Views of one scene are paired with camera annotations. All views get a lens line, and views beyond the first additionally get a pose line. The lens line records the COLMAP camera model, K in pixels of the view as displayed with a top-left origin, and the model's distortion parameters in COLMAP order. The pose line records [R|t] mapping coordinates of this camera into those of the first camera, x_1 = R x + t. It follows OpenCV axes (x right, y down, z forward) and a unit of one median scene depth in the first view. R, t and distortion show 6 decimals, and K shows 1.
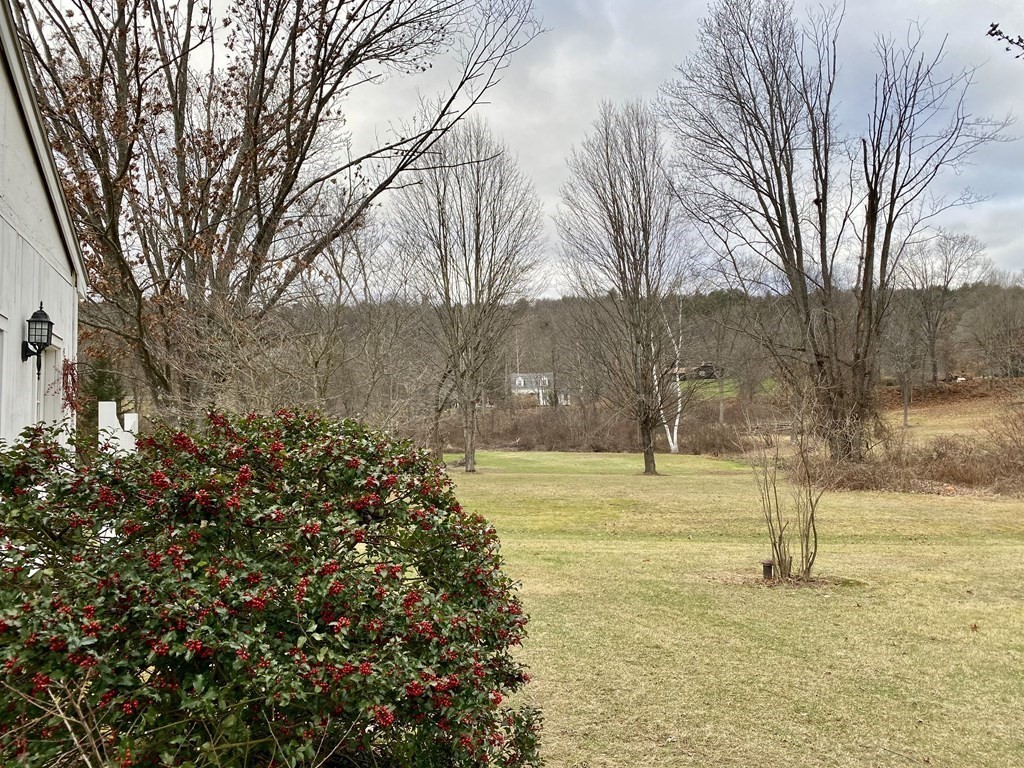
lens RADIAL K [[788.1, 0, 512.0], [0, 788.1, 384.0], [0, 0, 1]] dist [0.075006, -0.001555]
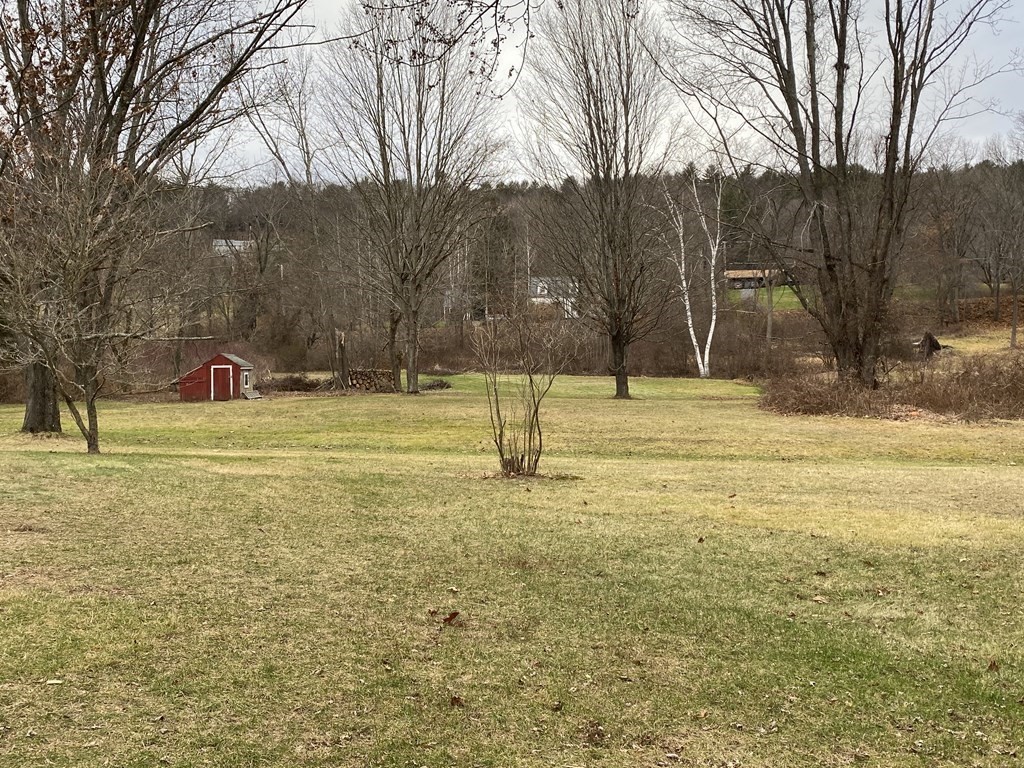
lens RADIAL K [[1028.0, 0, 512.0], [0, 1028.0, 384.0], [0, 0, 1]] dist [0.076672, 0.004723]
pose [[0.999188, 0.011569, -0.038590, 0.098991], [-0.008004, 0.995793, 0.091277, -0.001090], [0.039483, -0.090895, 0.995078, -0.096483]]
